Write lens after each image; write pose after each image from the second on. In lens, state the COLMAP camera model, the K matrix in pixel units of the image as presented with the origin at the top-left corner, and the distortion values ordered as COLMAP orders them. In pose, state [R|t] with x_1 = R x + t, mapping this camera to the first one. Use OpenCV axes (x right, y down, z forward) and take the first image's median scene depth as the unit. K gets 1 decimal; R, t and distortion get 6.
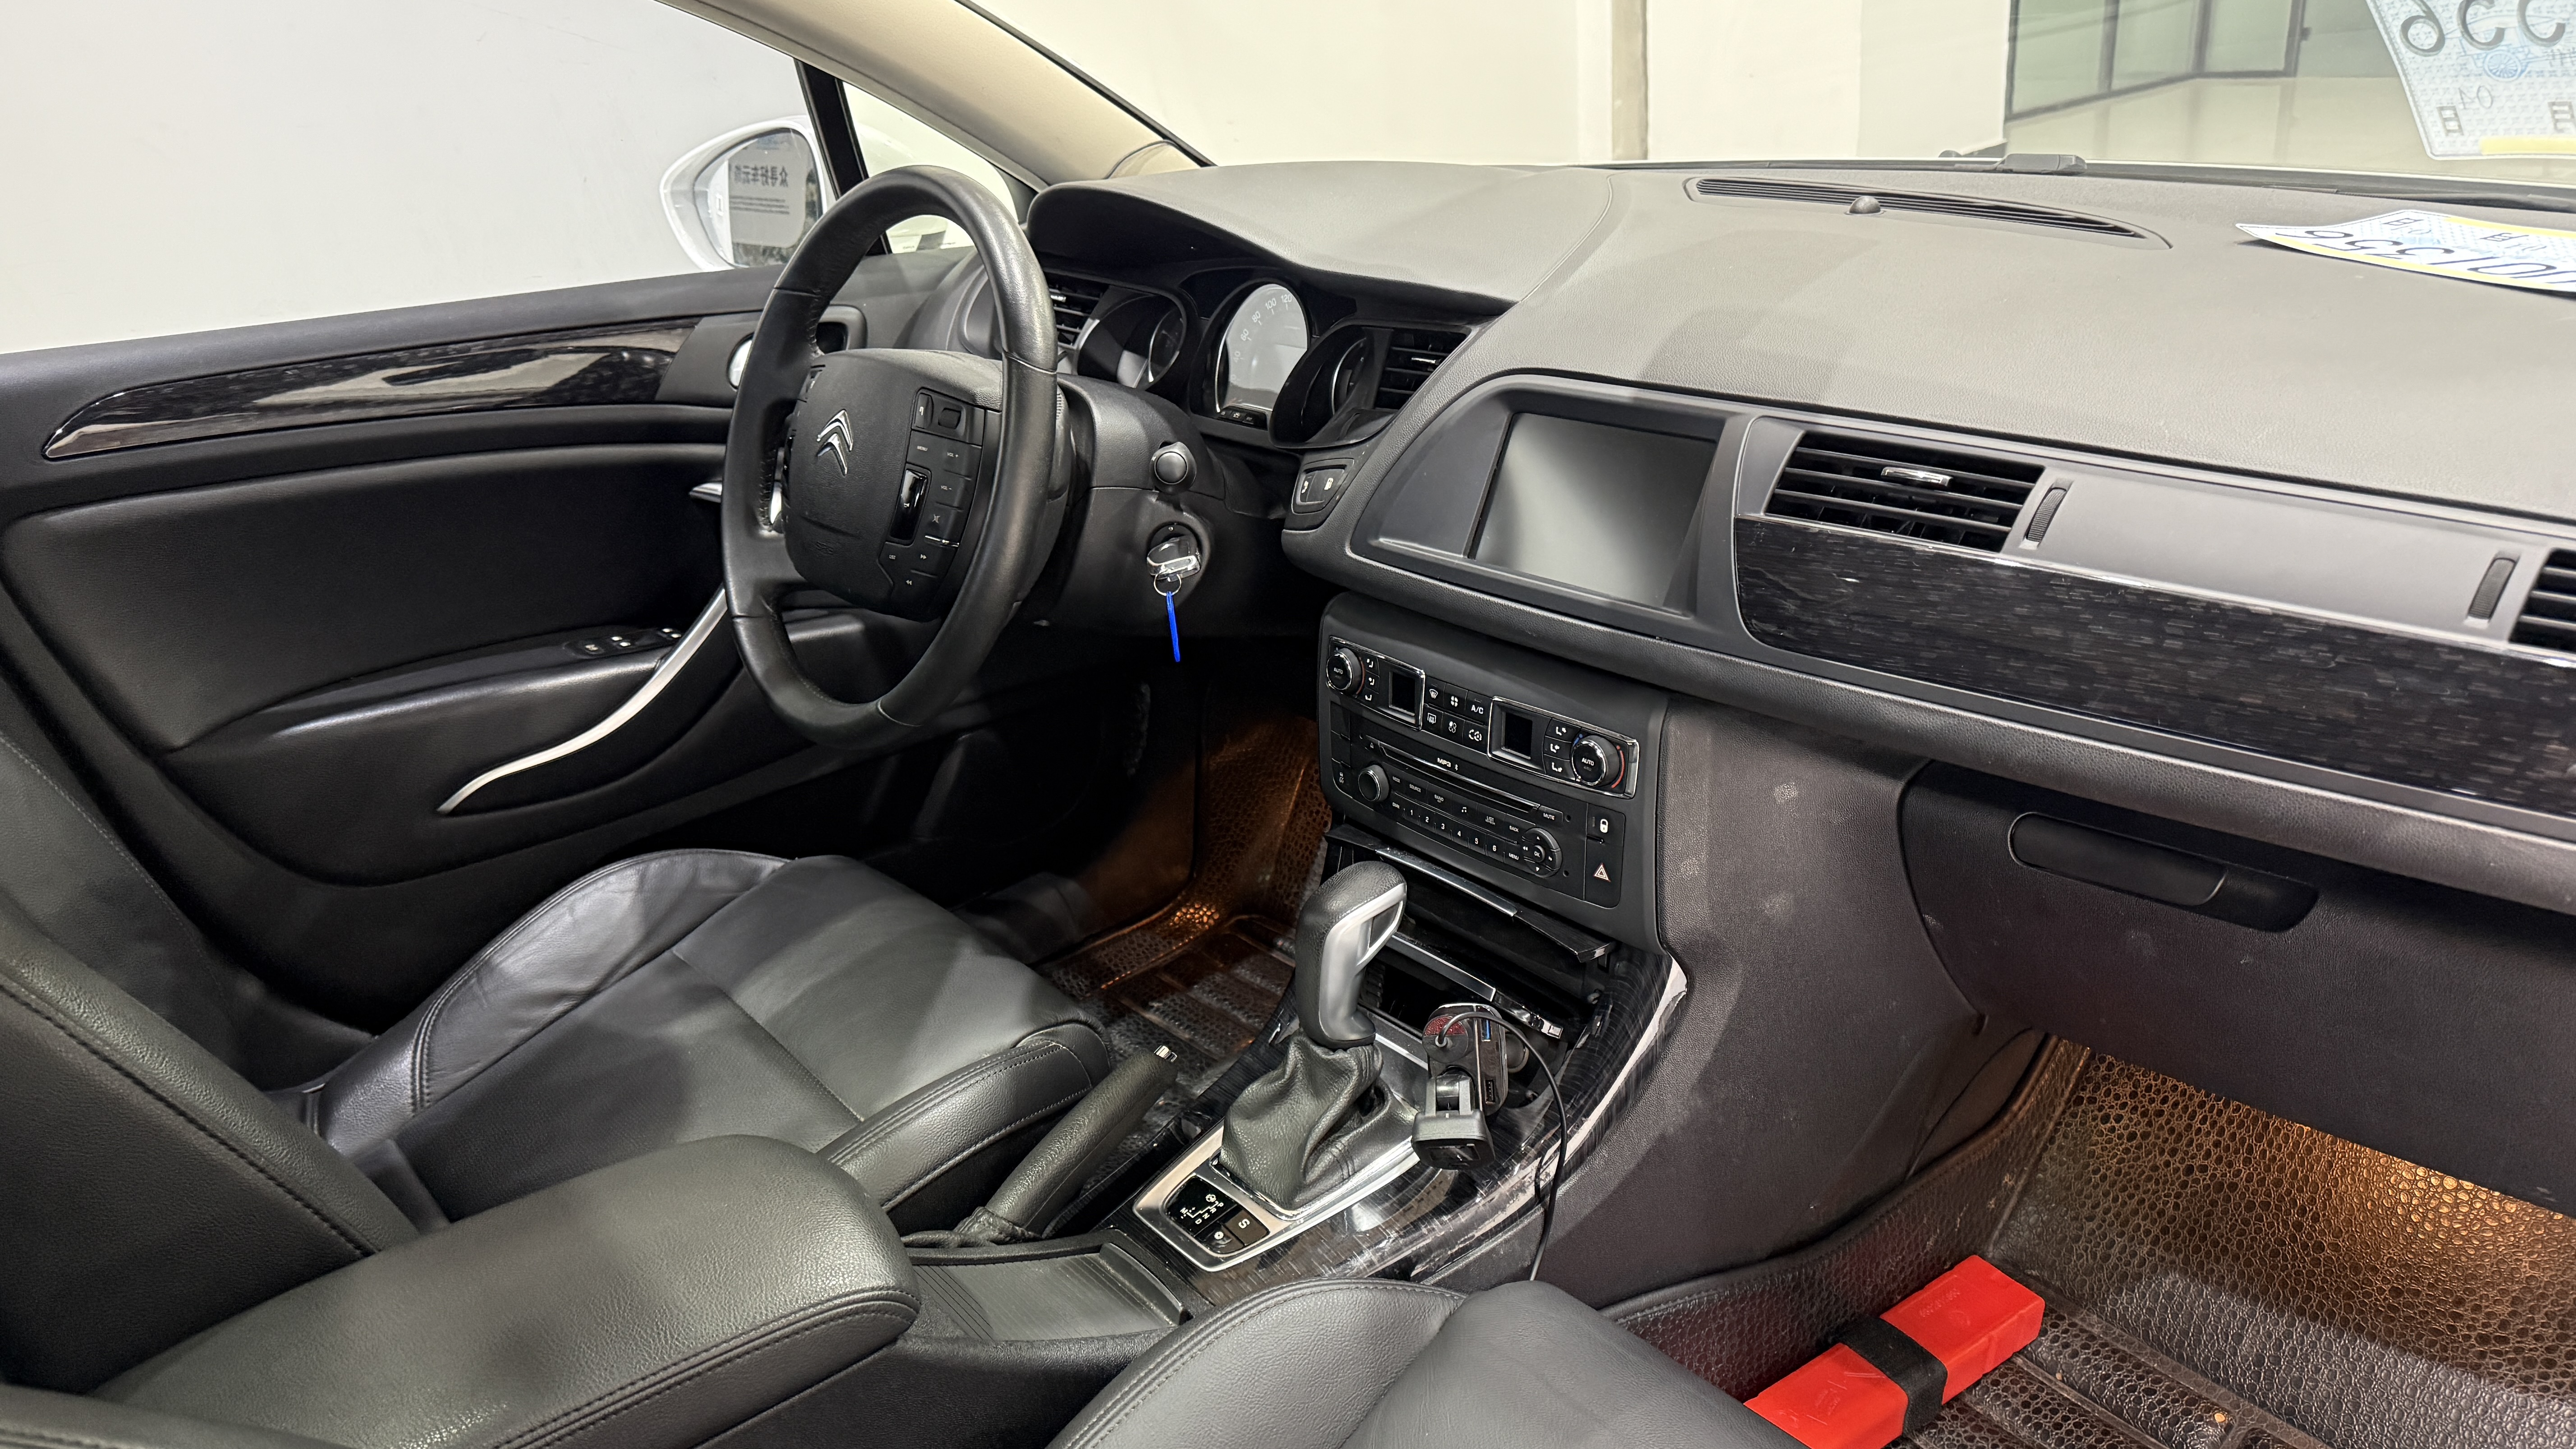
lens RADIAL K [[1795.4, 0, 1288.0], [0, 1795.4, 724.5], [0, 0, 1]] dist [0.075884, -0.135474]
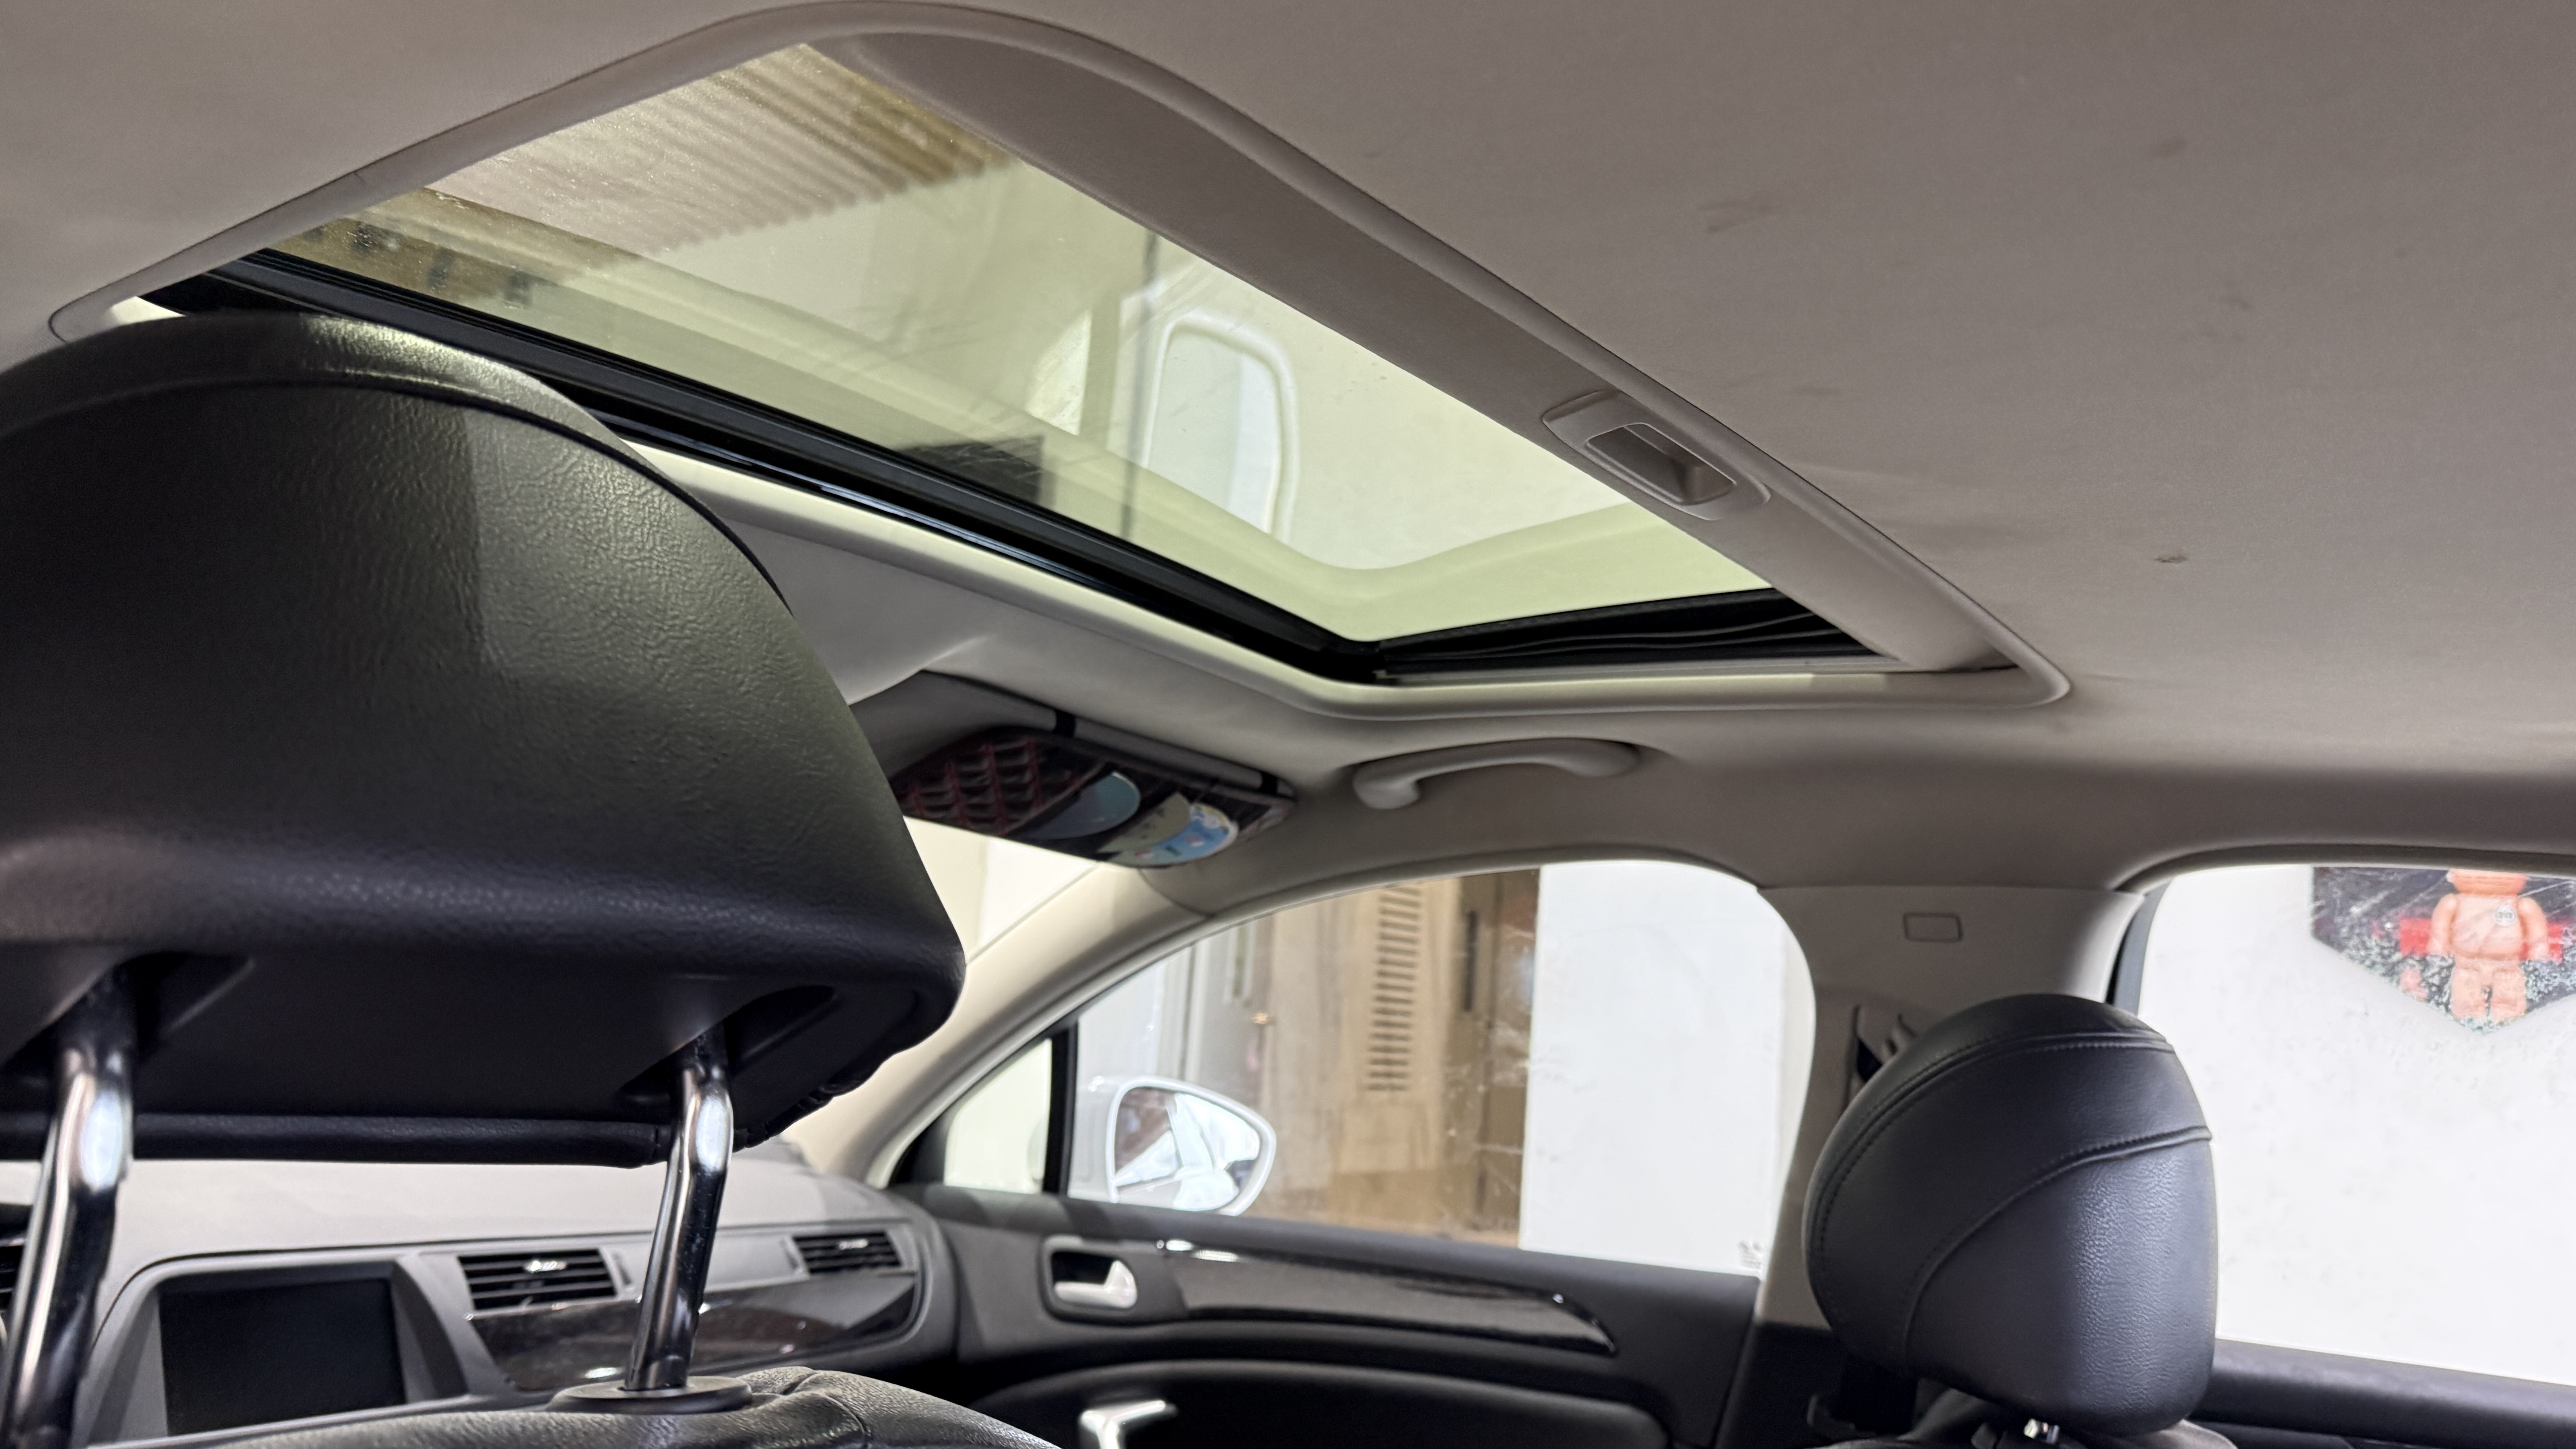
lens RADIAL K [[1795.4, 0, 1288.0], [0, 1795.4, 724.5], [0, 0, 1]] dist [0.075884, -0.135474]
pose [[-0.237456, 0.201505, 0.950269, -1.222652], [0.320180, 0.939817, -0.119282, -0.159520], [-0.917115, 0.275933, -0.287683, 0.619596]]
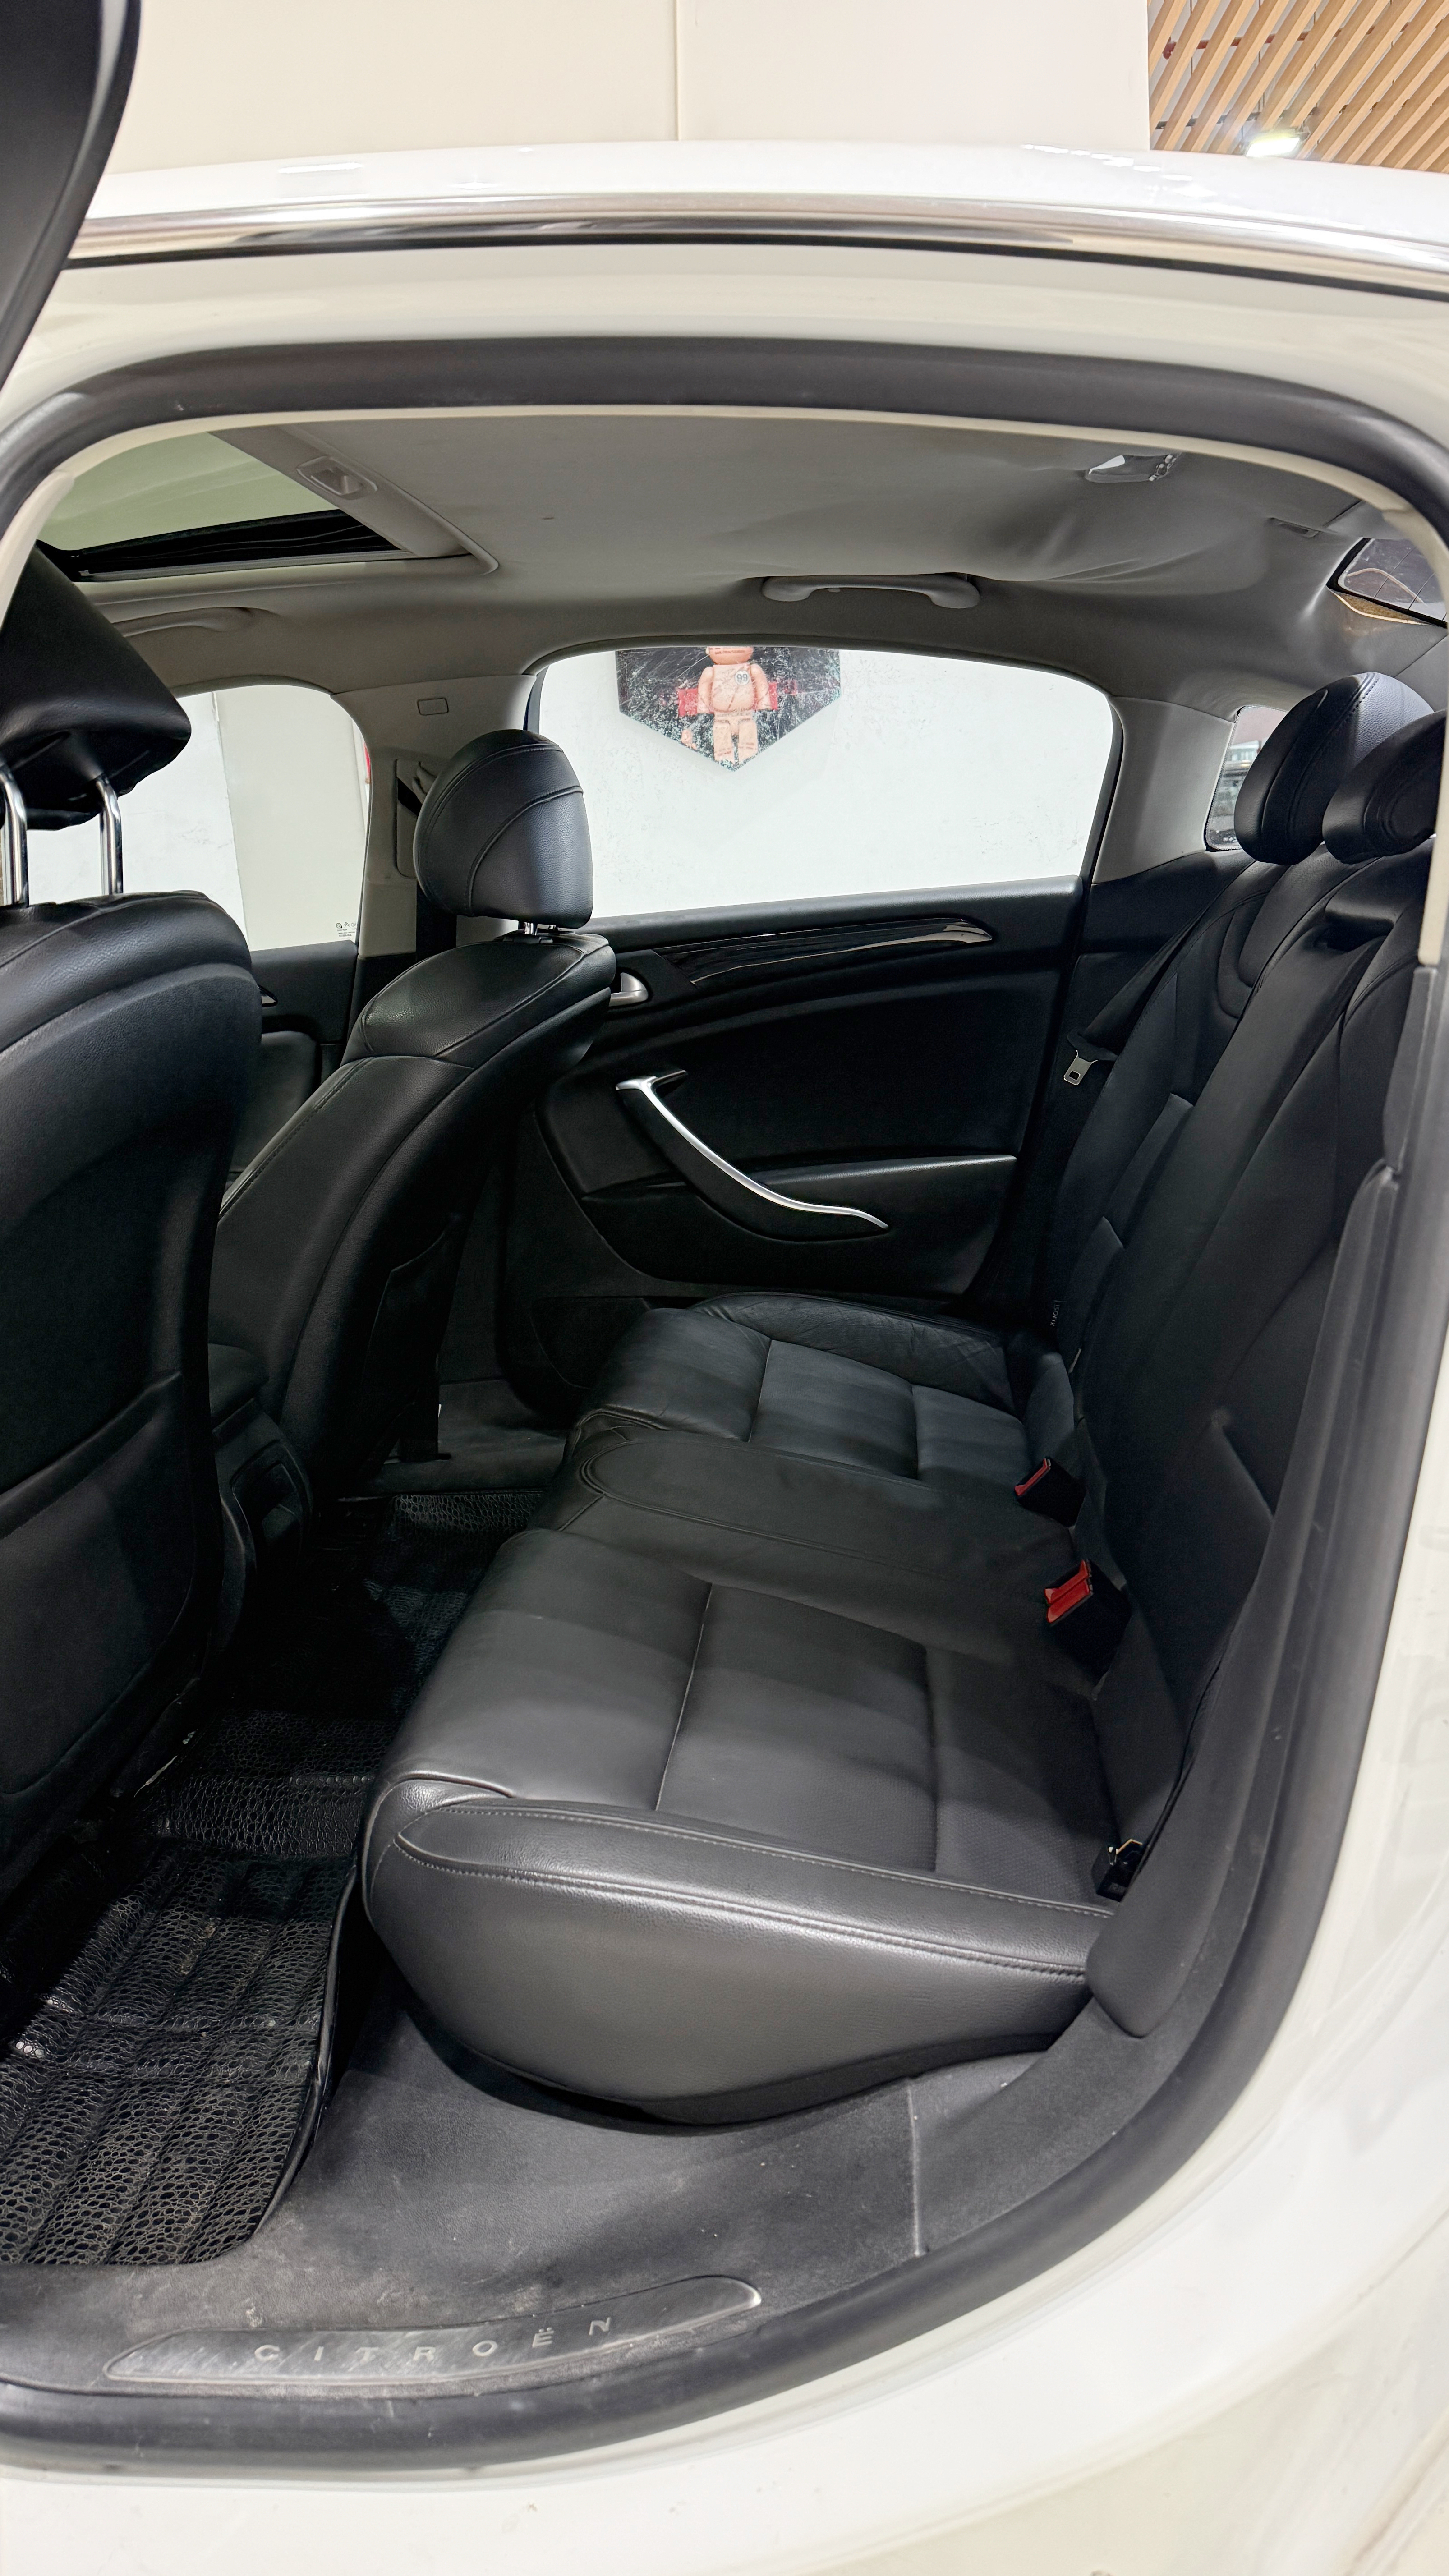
lens RADIAL K [[1673.7, 0, 724.5], [0, 1673.7, 1288.0], [0, 0, 1]] dist [0.059711, -0.000038]
pose [[-0.703233, -0.057205, 0.708654, -1.833281], [0.388675, 0.803686, 0.450578, -0.250225], [-0.595311, 0.592298, -0.542944, 1.184463]]
